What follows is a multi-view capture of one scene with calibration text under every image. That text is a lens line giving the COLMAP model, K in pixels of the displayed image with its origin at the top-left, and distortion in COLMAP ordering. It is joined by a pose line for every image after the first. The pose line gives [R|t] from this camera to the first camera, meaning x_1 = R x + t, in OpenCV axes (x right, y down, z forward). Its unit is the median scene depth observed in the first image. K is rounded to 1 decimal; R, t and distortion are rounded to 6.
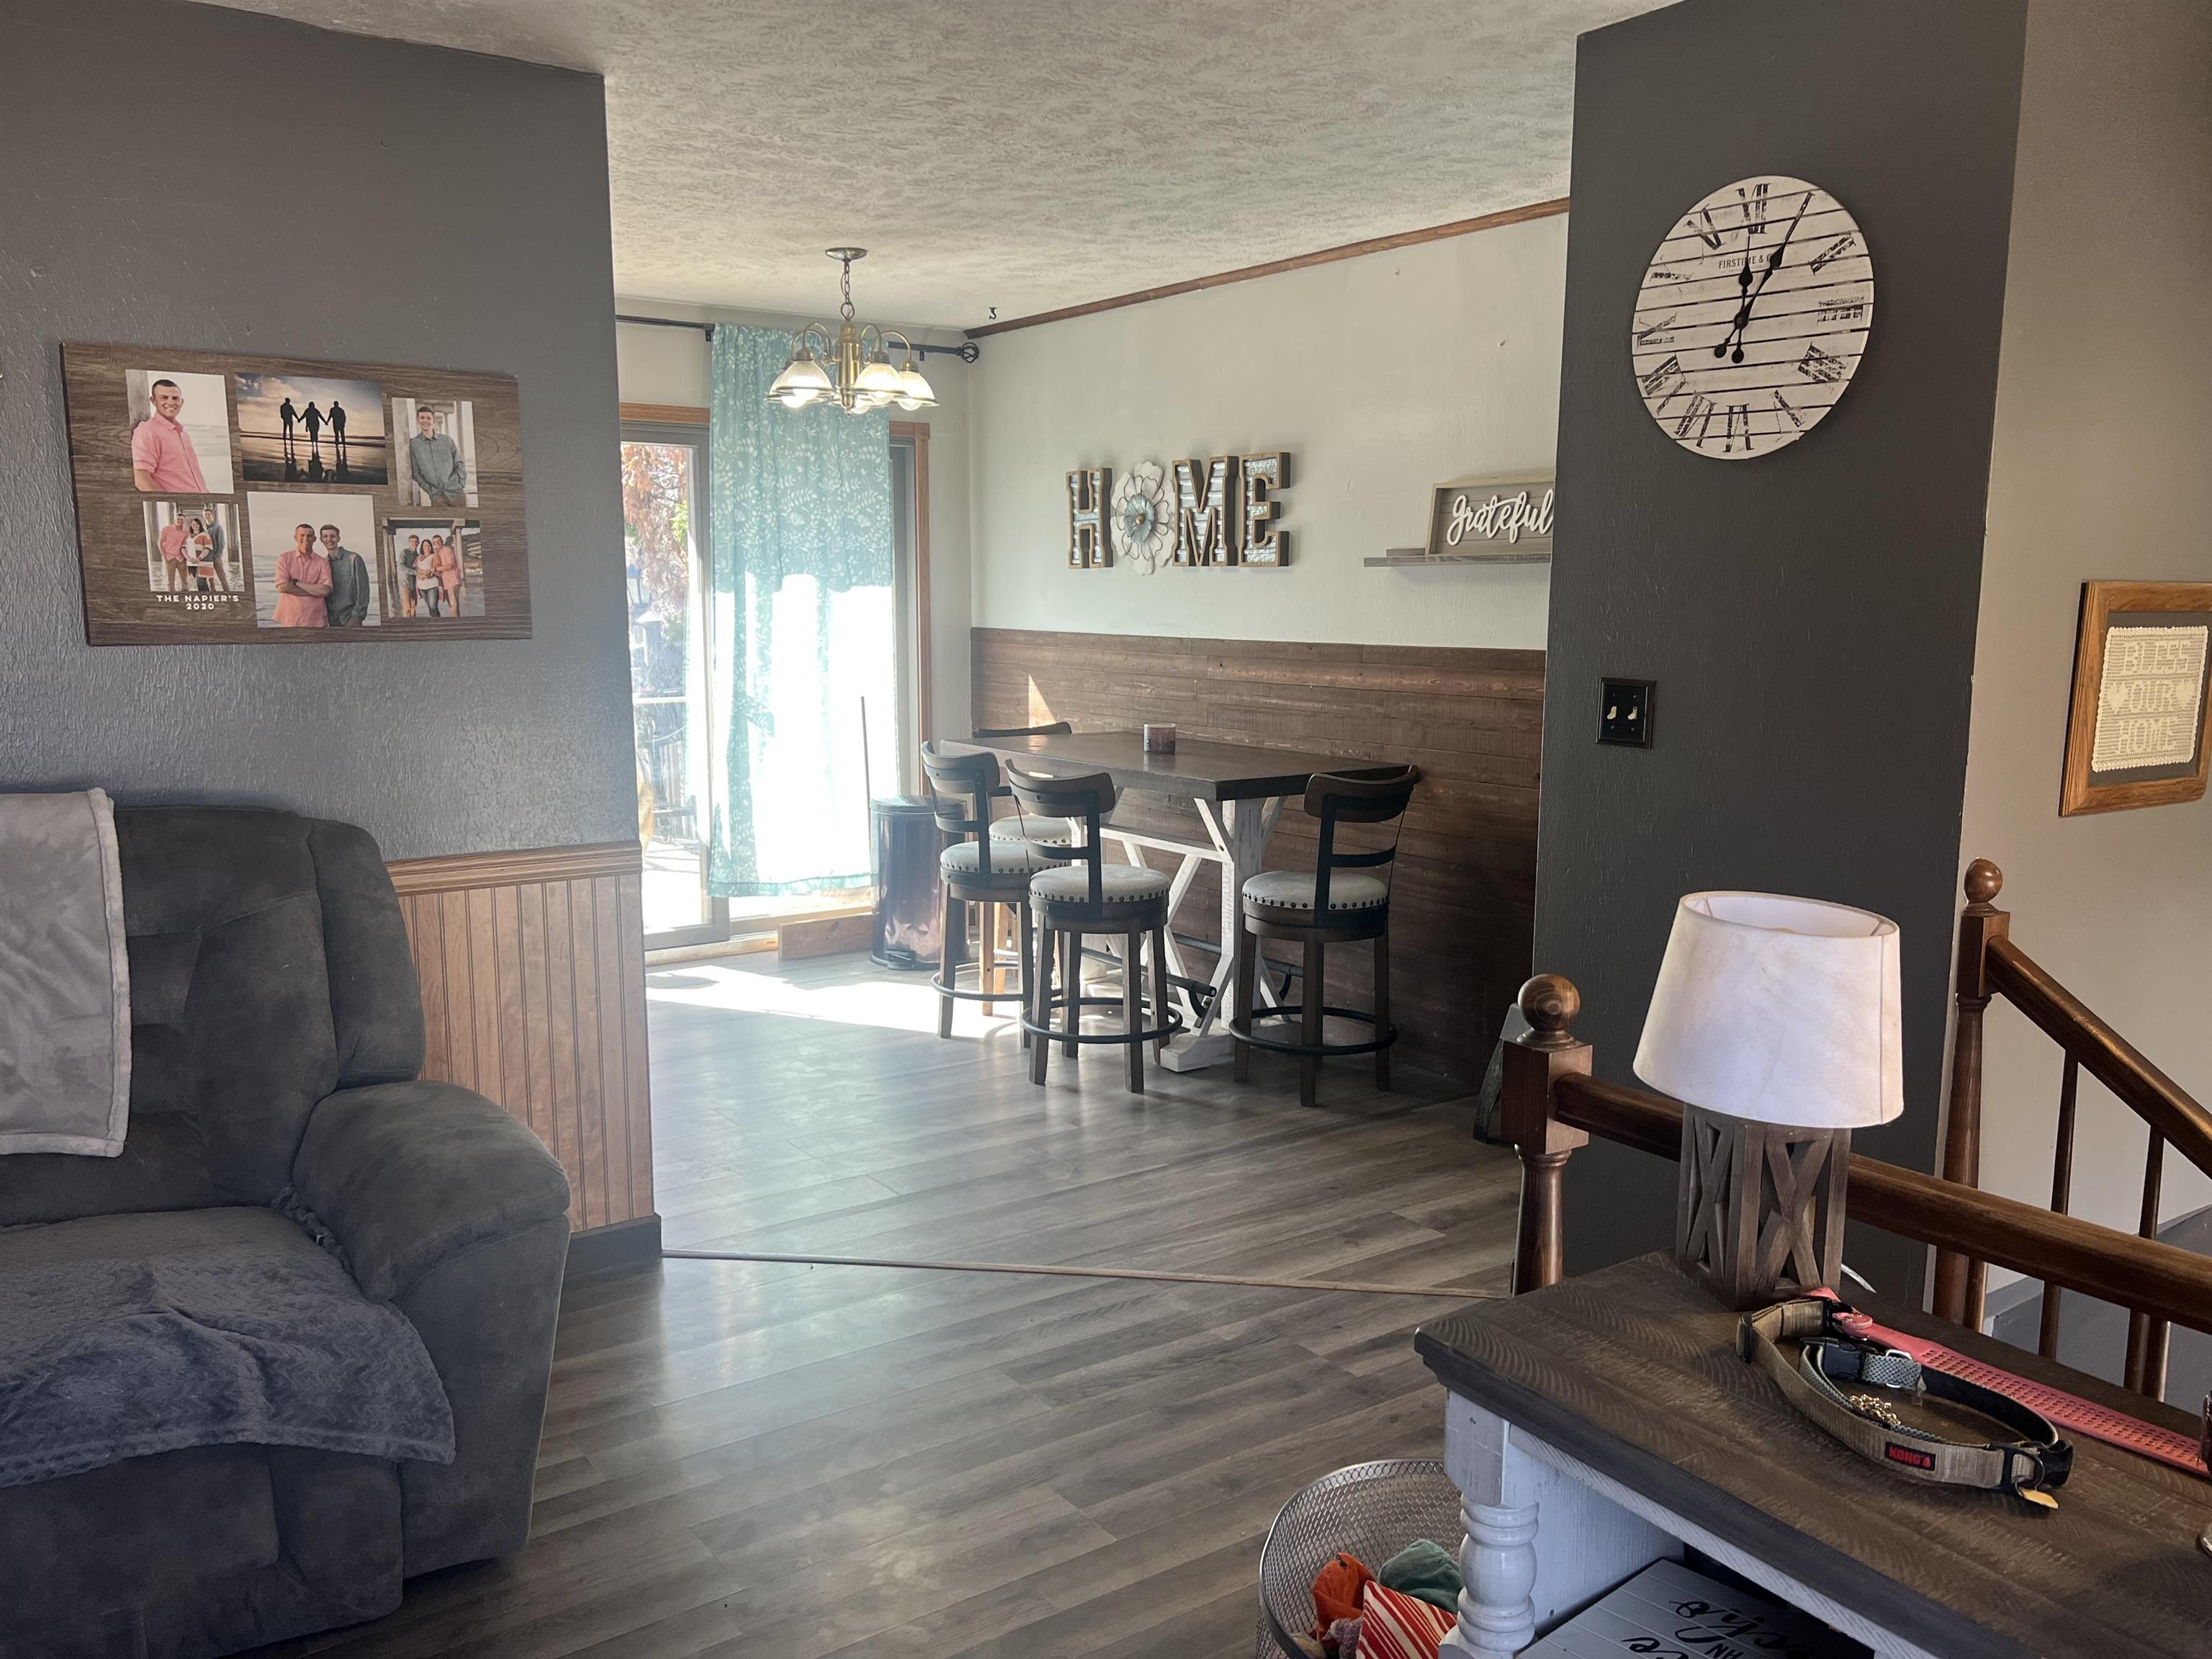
lens RADIAL K [[1714.5, 0, 1148.8], [0, 1714.5, 866.4], [0, 0, 1]] dist [0.003281, 0.001578]
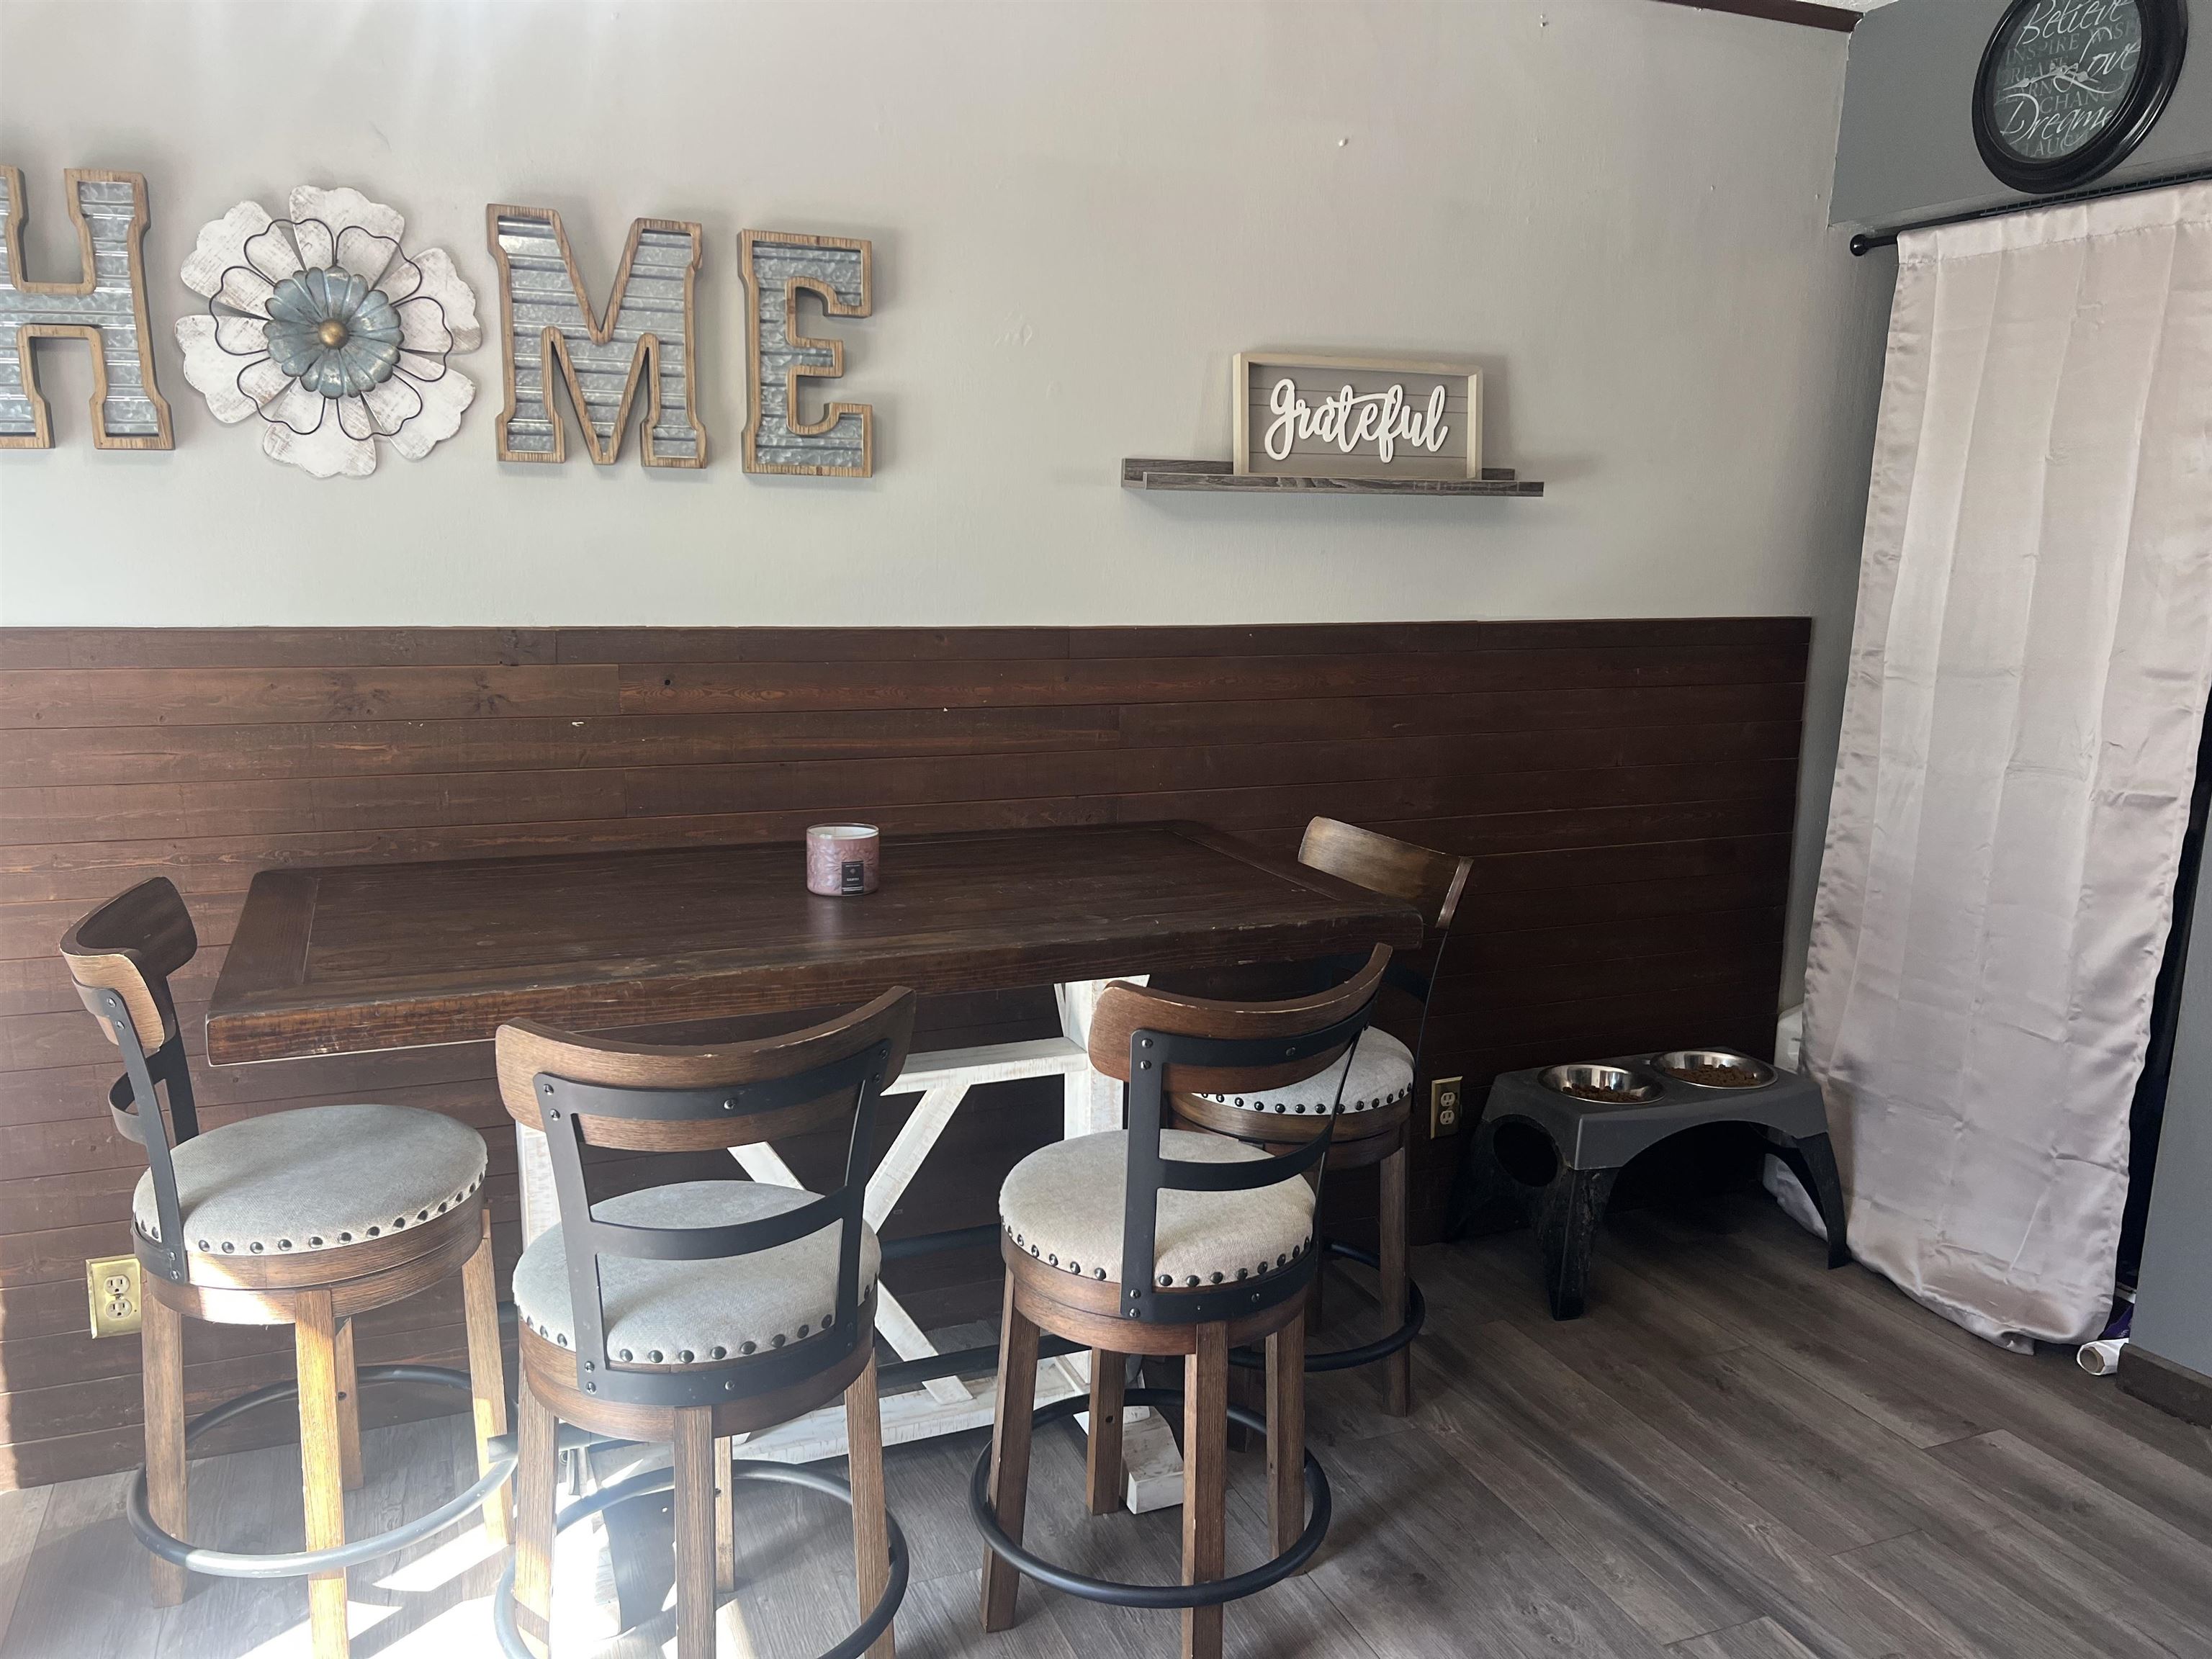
lens RADIAL K [[1669.2, 0, 1121.1], [0, 1669.2, 842.0], [0, 0, 1]] dist [0.074651, -0.101735]
pose [[0.219104, -0.196662, 0.955676, -0.358487], [0.128270, 0.976781, 0.171597, -0.133053], [-0.967233, 0.084987, 0.239242, 0.749097]]
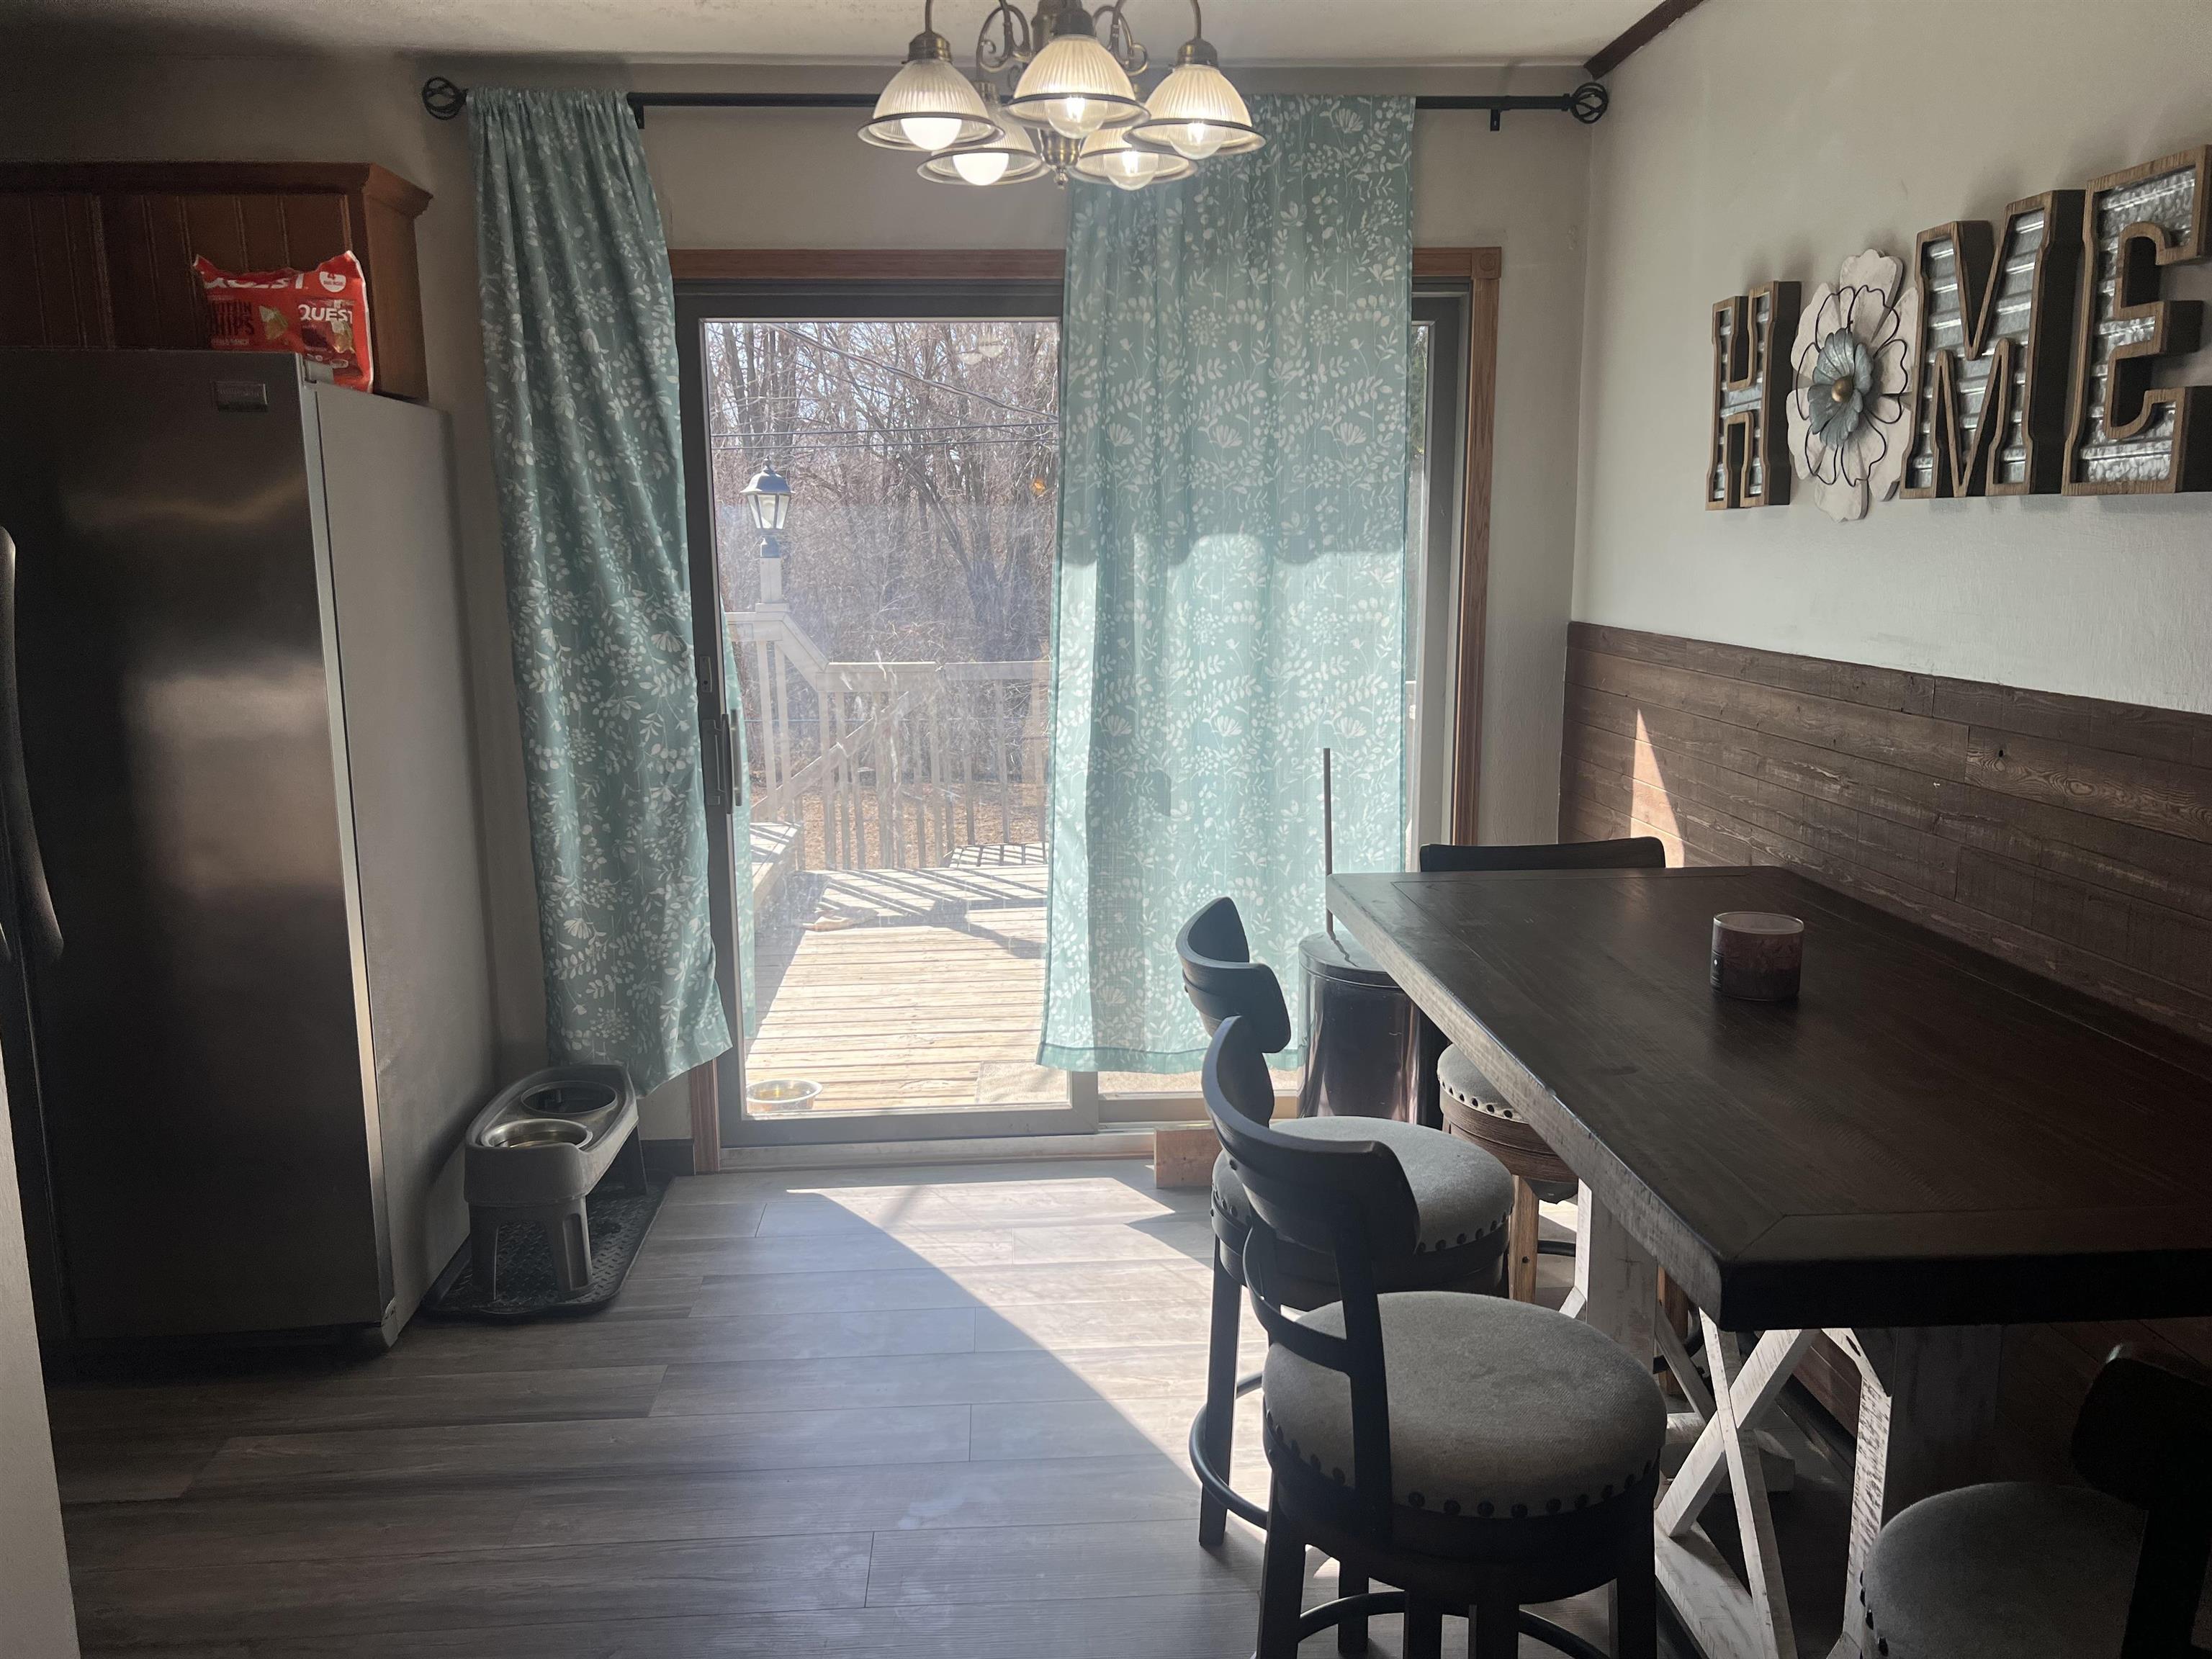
lens RADIAL K [[1662.3, 0, 1104.0], [0, 1662.3, 847.9], [0, 0, 1]] dist [0.054851, -0.071783]
pose [[0.844954, 0.079918, -0.528835, 0.070662], [-0.065408, 0.996792, 0.046130, -0.097456], [0.530825, -0.004388, 0.847470, 0.555076]]
